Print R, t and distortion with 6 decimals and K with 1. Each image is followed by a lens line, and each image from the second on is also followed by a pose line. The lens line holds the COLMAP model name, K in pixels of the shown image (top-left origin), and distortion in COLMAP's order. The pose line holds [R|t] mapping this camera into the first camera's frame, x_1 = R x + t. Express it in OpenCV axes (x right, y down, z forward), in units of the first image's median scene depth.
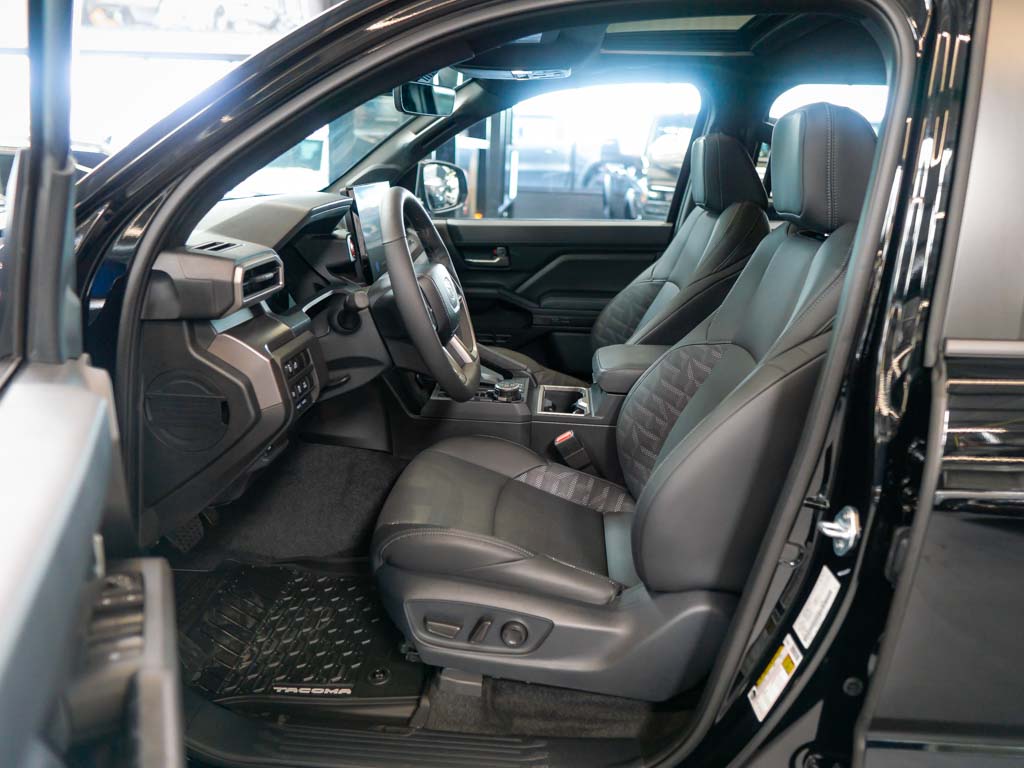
lens RADIAL K [[773.5, 0, 509.0], [0, 773.5, 382.9], [0, 0, 1]] dist [0.019191, -0.001367]
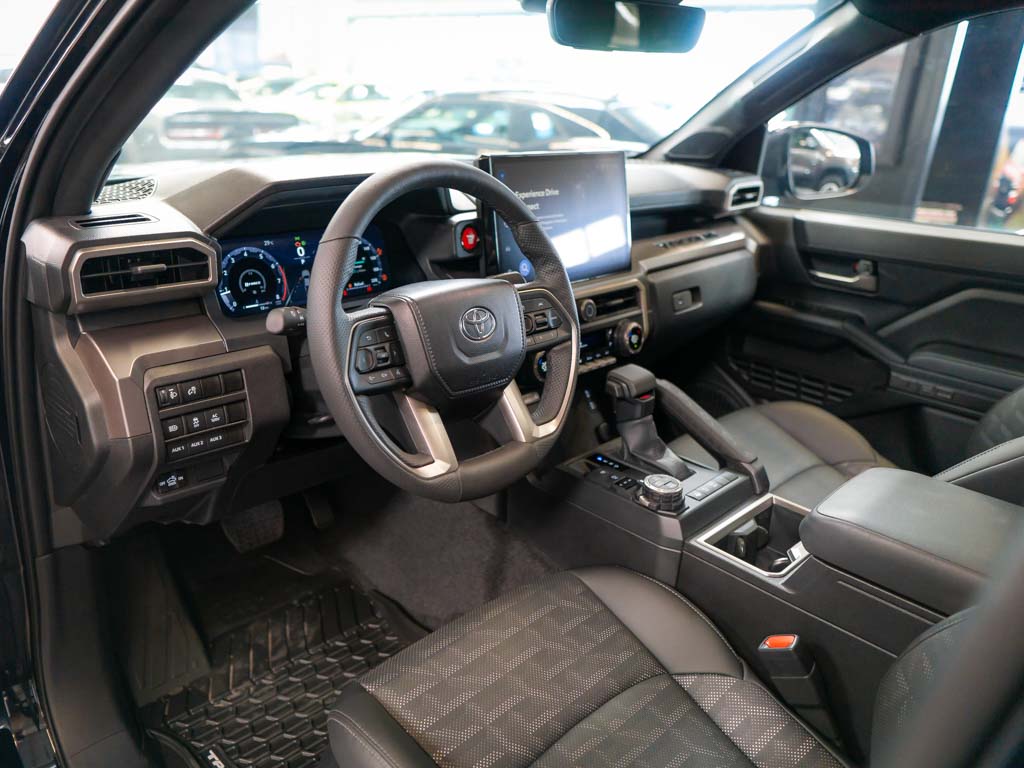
lens RADIAL K [[773.5, 0, 512.5], [0, 773.5, 385.4], [0, 0, 1]] dist [0.019191, -0.001367]
pose [[0.737180, 0.246039, -0.629309, 0.220841], [-0.213935, 0.968423, 0.128015, -0.099474], [0.640934, 0.040261, 0.766539, 0.329701]]
